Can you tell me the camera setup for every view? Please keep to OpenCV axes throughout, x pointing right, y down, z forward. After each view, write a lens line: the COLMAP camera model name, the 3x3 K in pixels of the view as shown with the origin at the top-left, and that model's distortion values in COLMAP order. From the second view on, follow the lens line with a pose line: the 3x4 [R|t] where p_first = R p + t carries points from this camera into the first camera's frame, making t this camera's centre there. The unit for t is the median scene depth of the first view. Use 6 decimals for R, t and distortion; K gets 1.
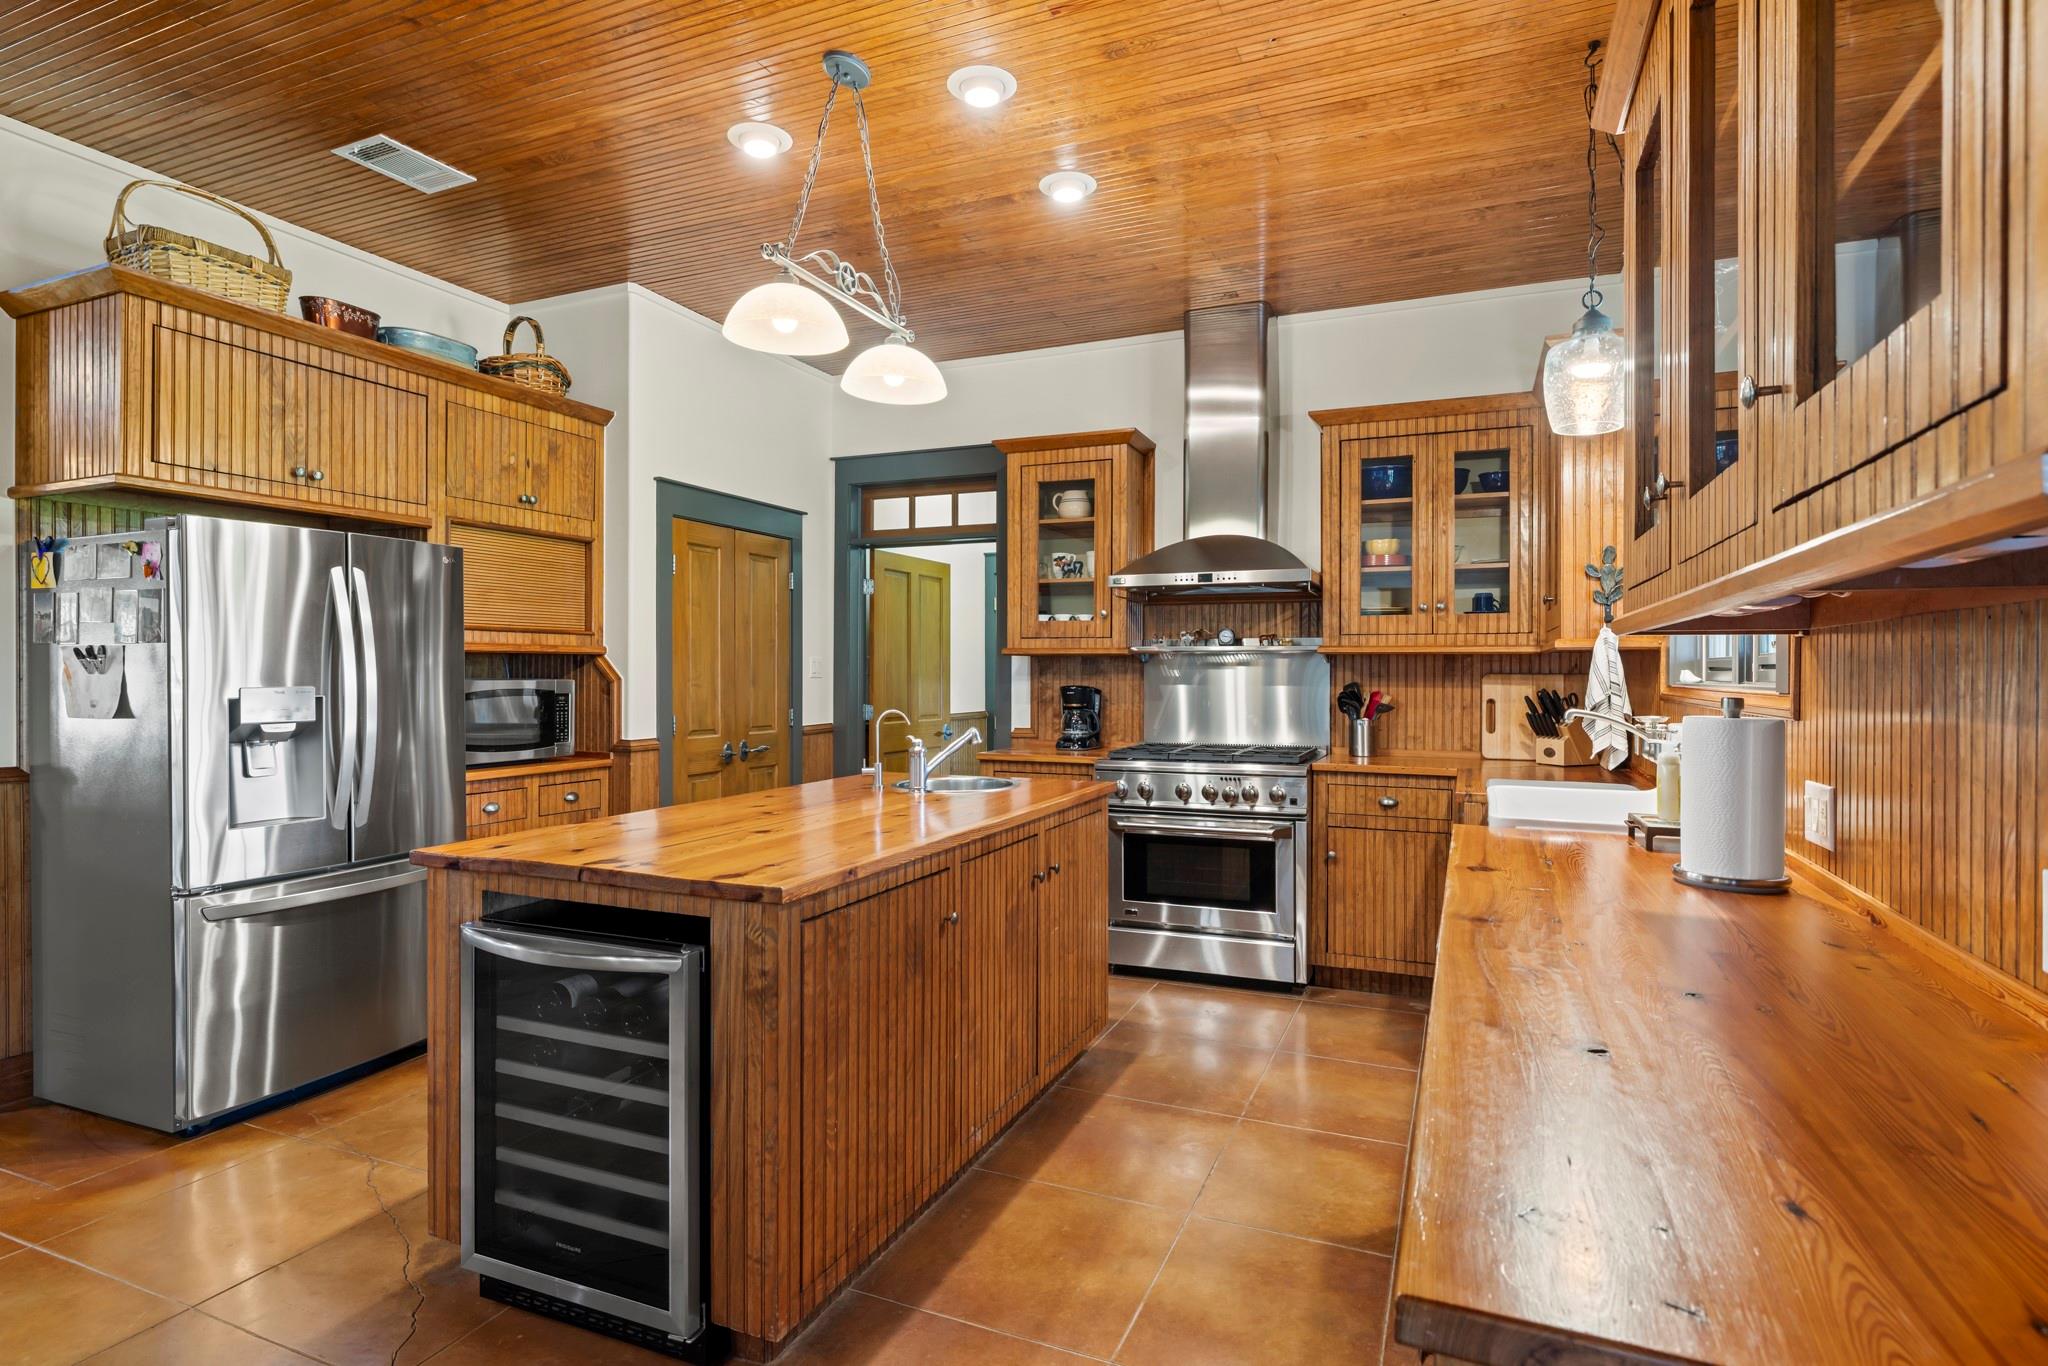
lens RADIAL K [[1056.9, 0, 1024.2], [0, 1056.9, 676.3], [0, 0, 1]] dist [-0.001757, 0.000053]
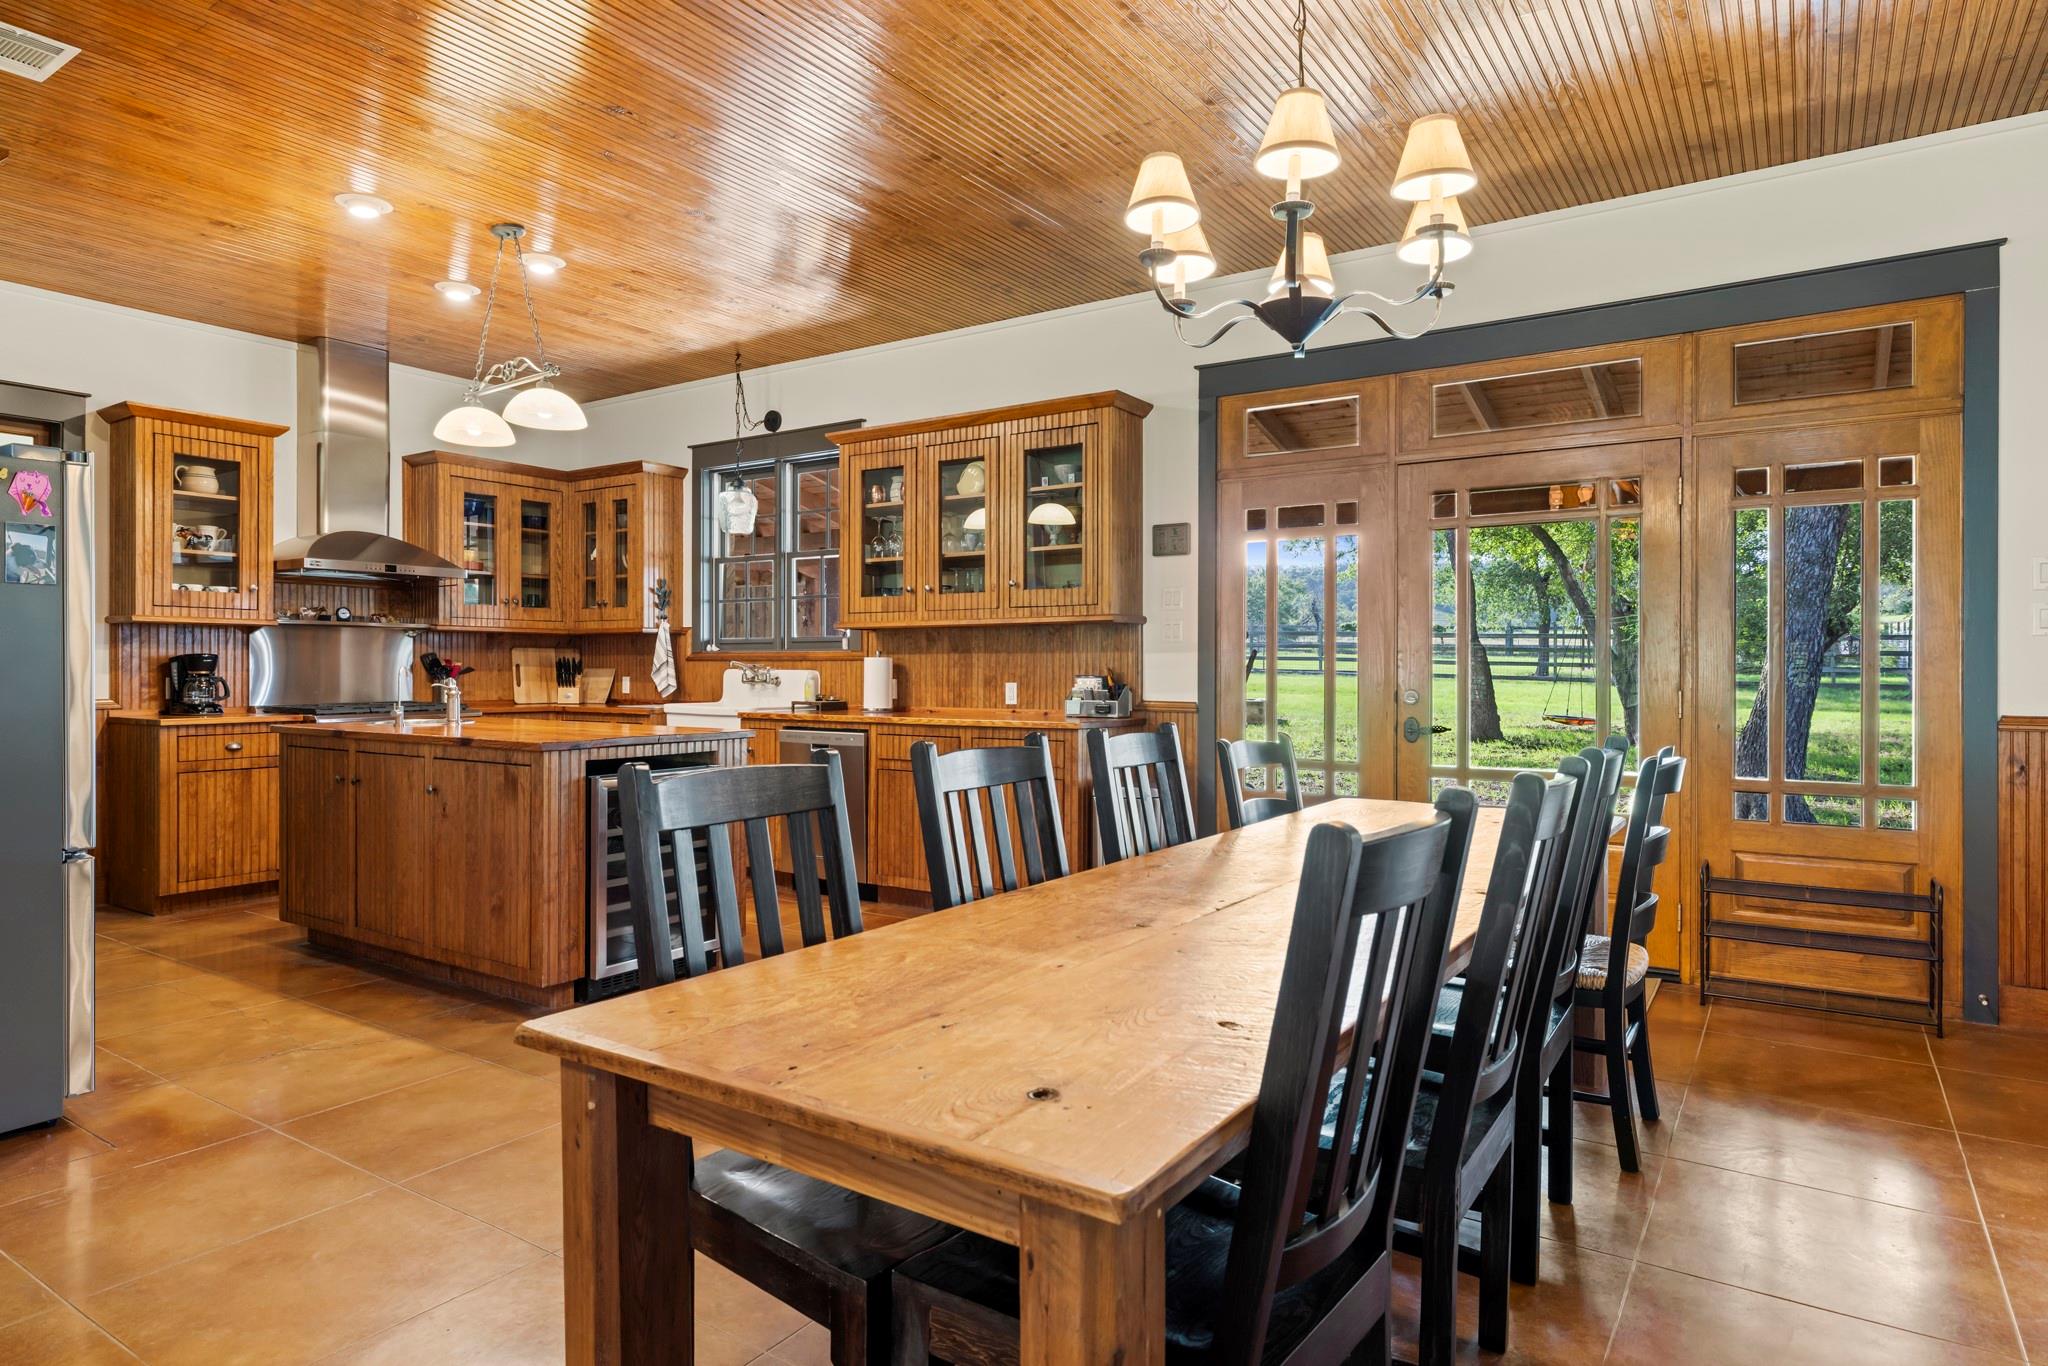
lens RADIAL K [[1156.1, 0, 1026.5], [0, 1156.1, 670.9], [0, 0, 1]] dist [0.001397, -0.000041]
pose [[0.186784, -0.006381, 0.982380, -1.054045], [0.003623, 0.999977, 0.005807, 0.025240], [-0.982394, 0.002474, 0.186803, -0.013327]]
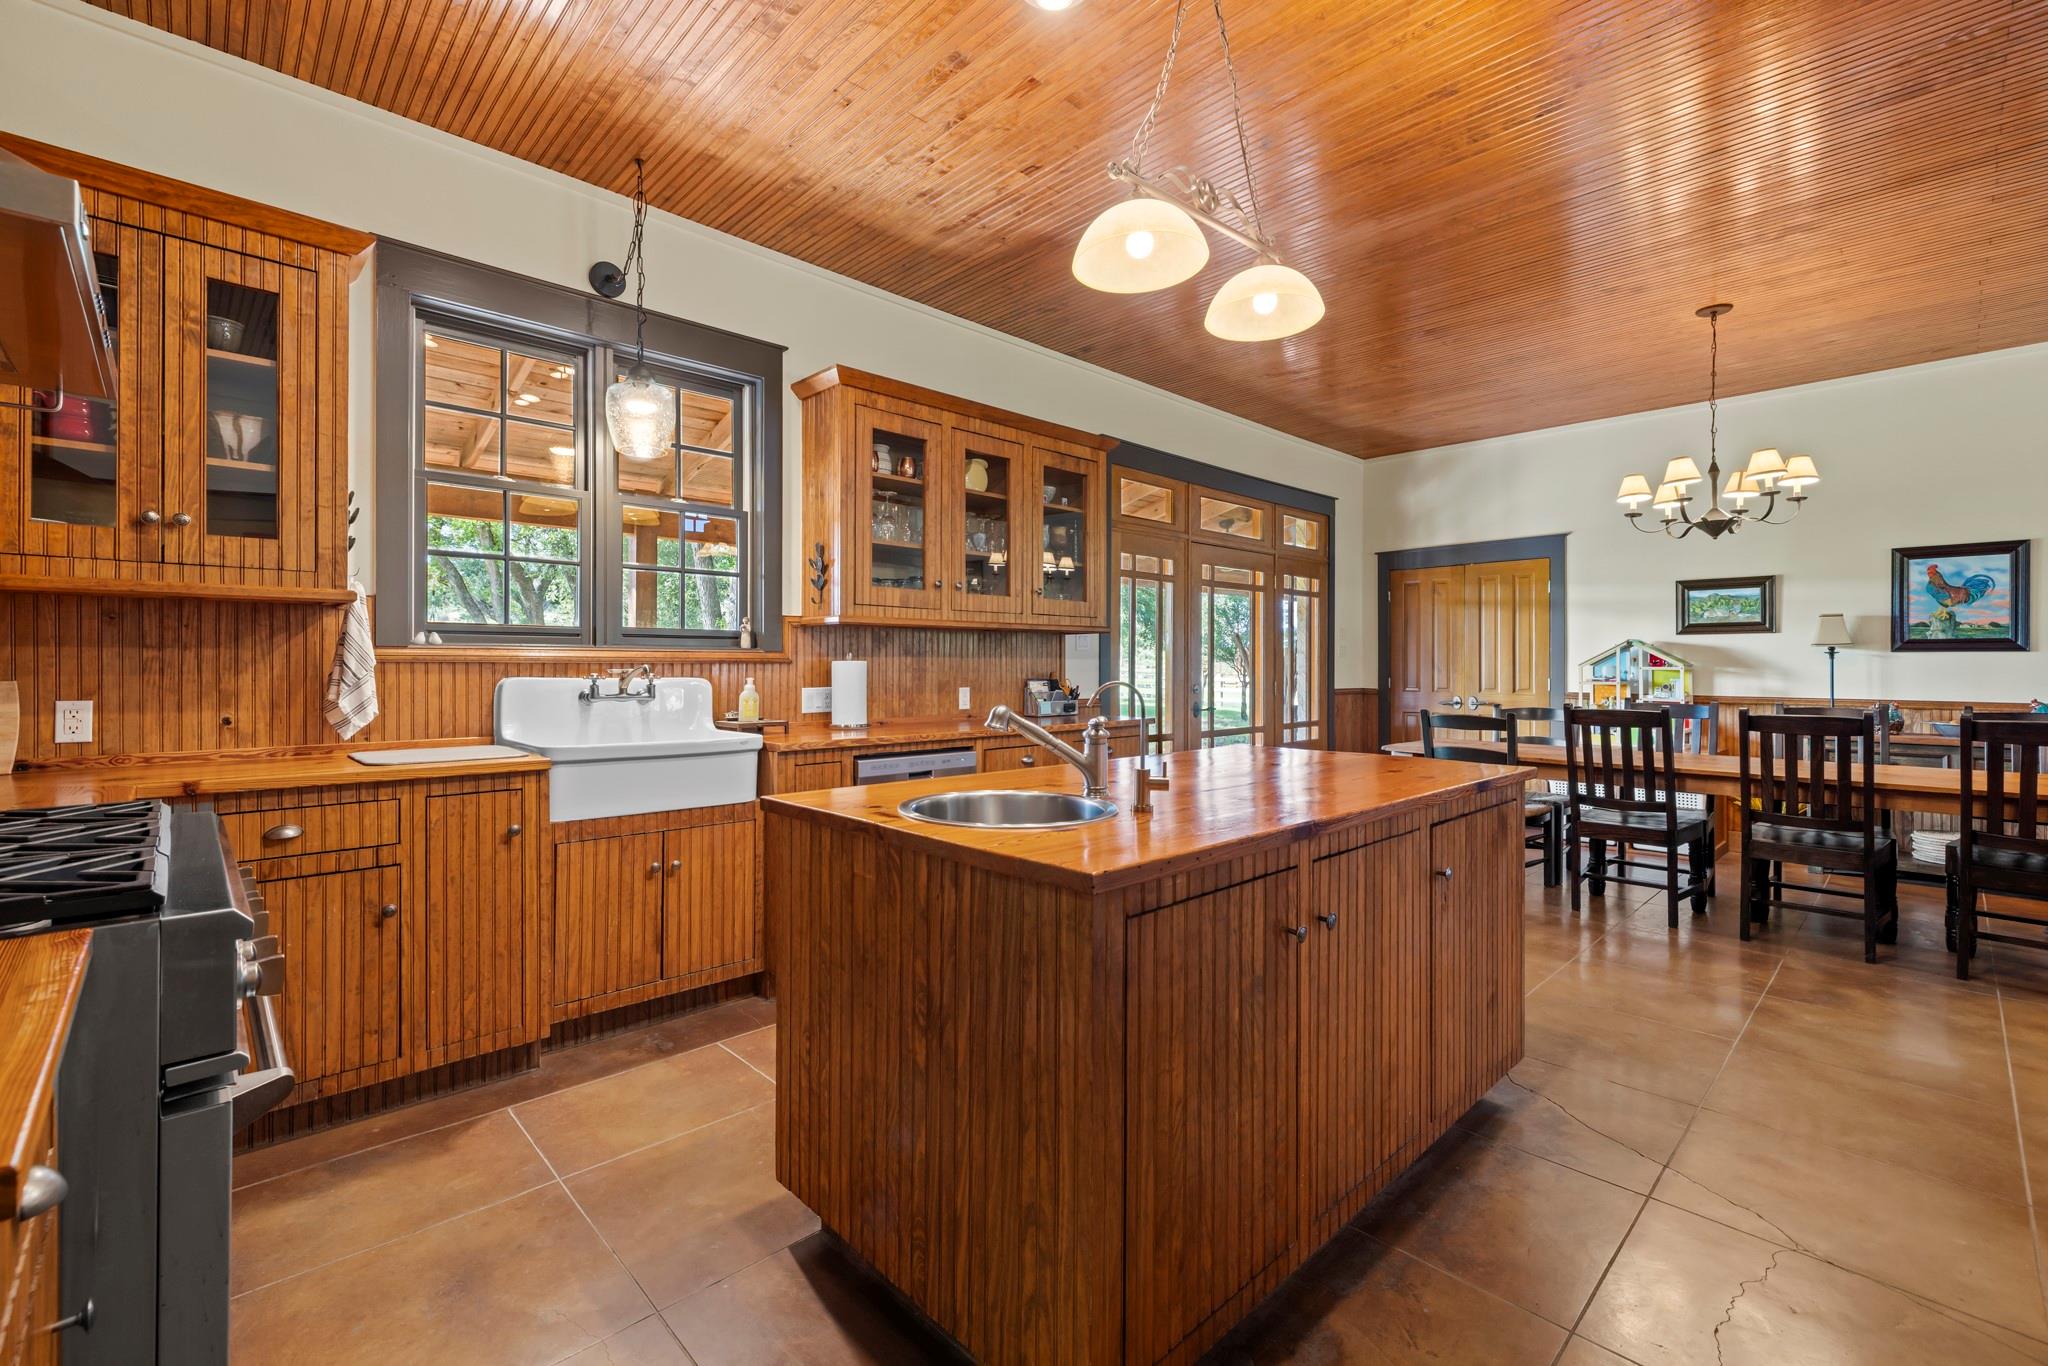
lens RADIAL K [[882.5, 0, 1025.4], [0, 882.5, 662.5], [0, 0, 1]] dist [0.017004, 0.000178]
pose [[-0.919555, -0.003496, 0.392946, -0.217440], [-0.002400, 0.999992, 0.003281, 0.014788], [-0.392954, 0.002074, -0.919556, 1.133427]]
